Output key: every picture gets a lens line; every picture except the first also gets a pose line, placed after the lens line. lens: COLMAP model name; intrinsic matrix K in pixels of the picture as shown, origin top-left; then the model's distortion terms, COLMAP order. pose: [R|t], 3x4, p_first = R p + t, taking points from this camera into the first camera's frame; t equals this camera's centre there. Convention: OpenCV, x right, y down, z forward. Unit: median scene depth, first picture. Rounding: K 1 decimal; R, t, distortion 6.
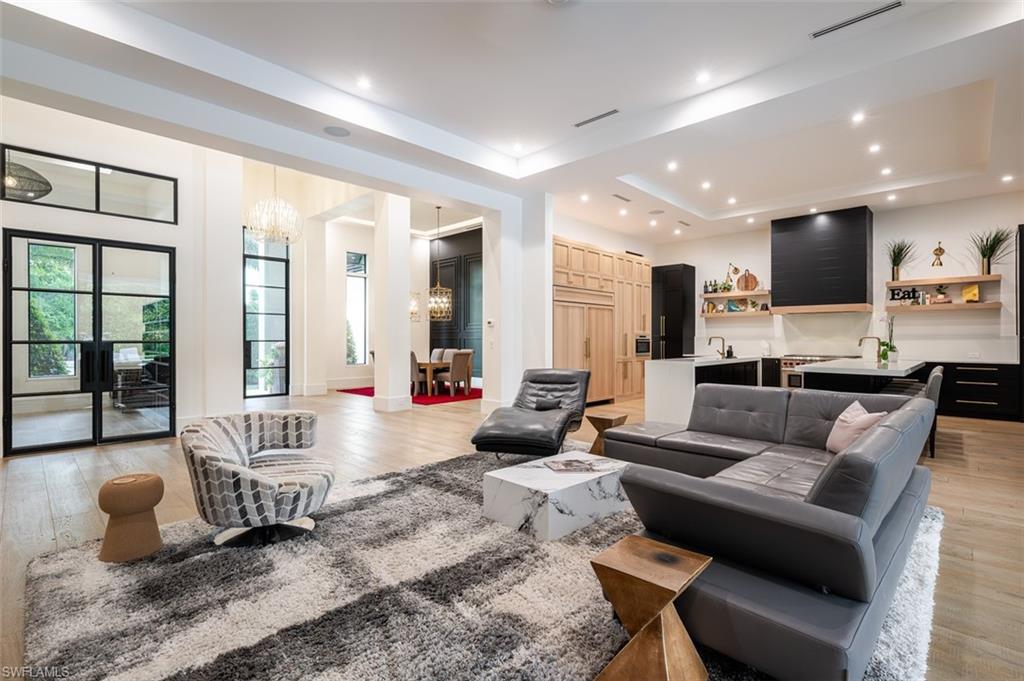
lens RADIAL K [[475.8, 0, 509.6], [0, 475.8, 336.6], [0, 0, 1]] dist [-0.000264, 0.000009]
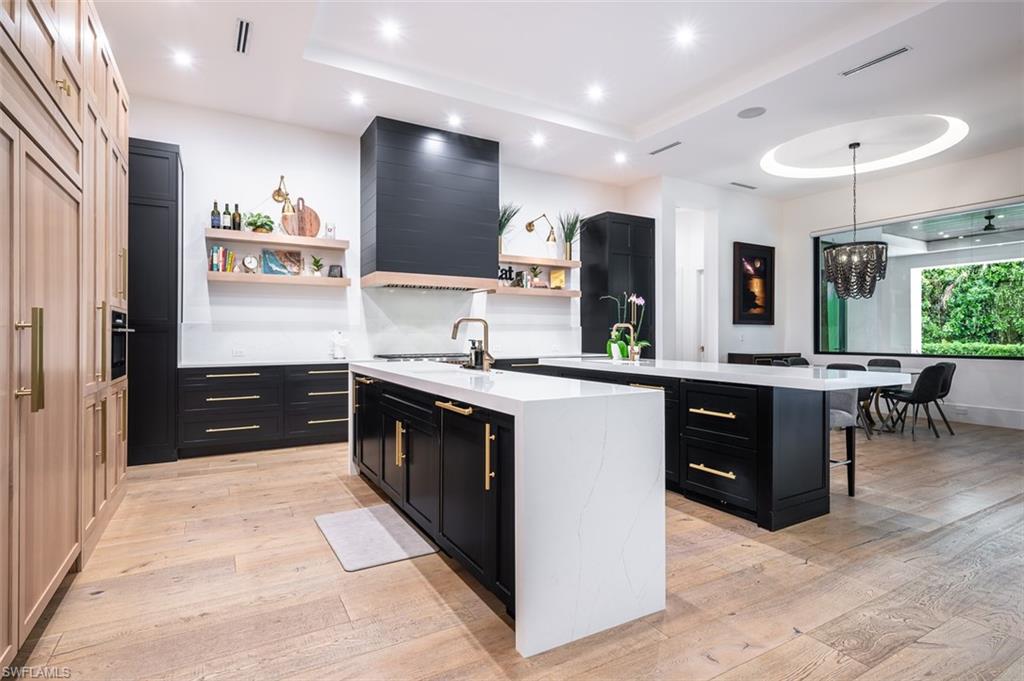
lens RADIAL K [[511.4, 0, 514.1], [0, 511.4, 331.7], [0, 0, 1]] dist [-0.003688, 0.001402]
pose [[0.268994, 0.005676, 0.963125, 0.019471], [-0.005362, 0.999976, -0.004396, 0.011671], [-0.963127, -0.003982, 0.269018, 0.743193]]
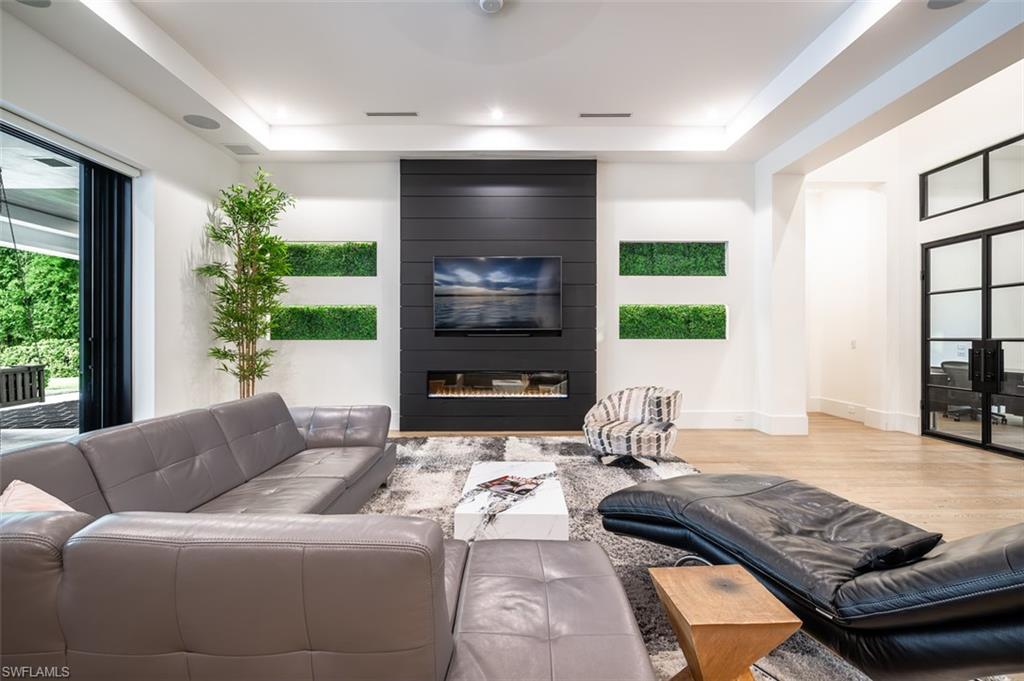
lens RADIAL K [[459.5, 0, 510.2], [0, 459.5, 338.6], [0, 0, 1]] dist [0.000794, 0.000876]
pose [[-0.712493, 0.000555, -0.701679, 0.281595], [0.002724, 0.999994, -0.001974, 0.005337], [0.701674, -0.003318, -0.712491, 0.633786]]
